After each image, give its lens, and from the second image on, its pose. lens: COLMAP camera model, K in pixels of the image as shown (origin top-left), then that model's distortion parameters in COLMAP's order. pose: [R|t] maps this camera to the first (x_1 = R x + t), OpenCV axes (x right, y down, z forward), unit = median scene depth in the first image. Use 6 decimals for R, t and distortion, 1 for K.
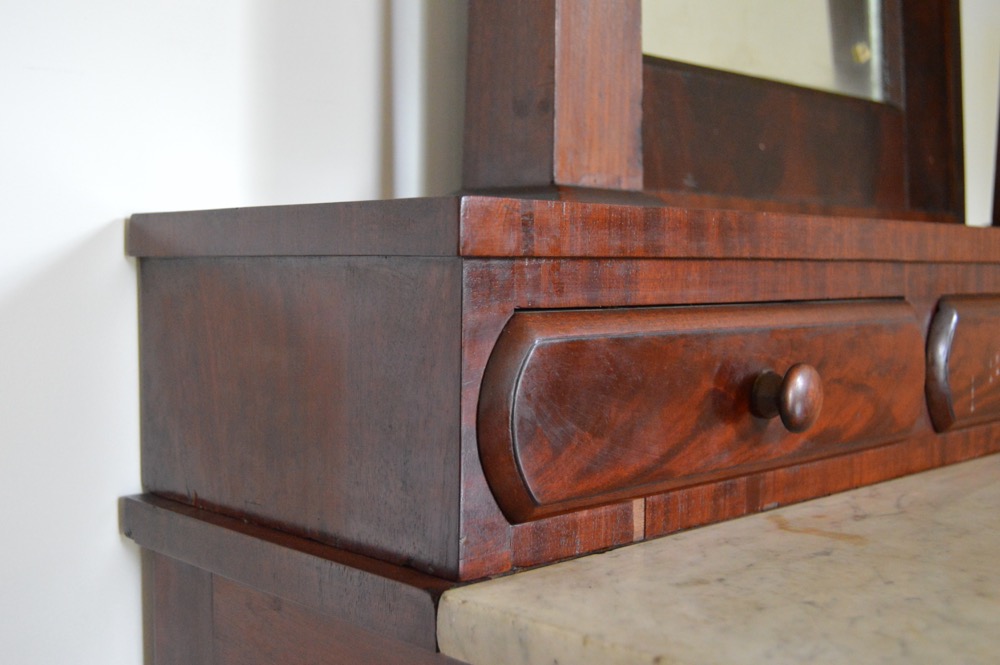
lens RADIAL K [[1245.5, 0, 502.1], [0, 1245.5, 336.6], [0, 0, 1]] dist [-0.005486, 0.000000]
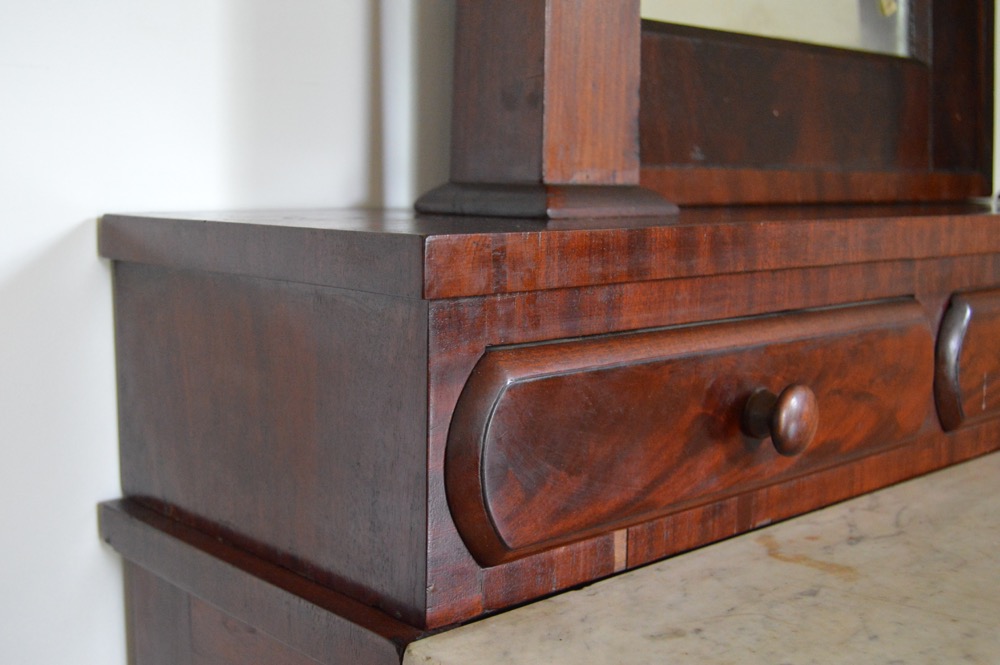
lens RADIAL K [[1245.5, 0, 492.9], [0, 1245.5, 350.2], [0, 0, 1]] dist [-0.005486, 0.000000]
pose [[0.999466, 0.006825, -0.031956, 0.038804], [-0.004075, 0.996341, 0.085367, -0.085542], [0.032421, -0.085191, 0.995837, 0.045274]]
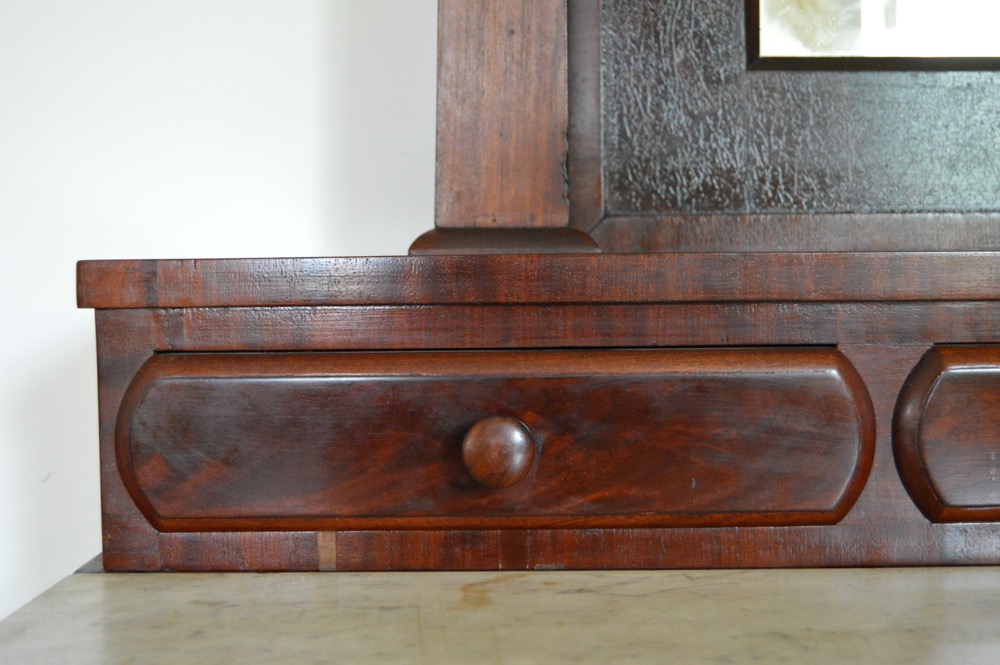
lens RADIAL K [[1287.6, 0, 500.7], [0, 1287.6, 336.3], [0, 0, 1]] dist [-0.026013, 0.000000]
pose [[0.683685, 0.026791, -0.729285, 0.958872], [-0.027181, 0.999567, 0.011239, -0.049939], [0.729271, 0.012138, 0.684117, 0.337371]]
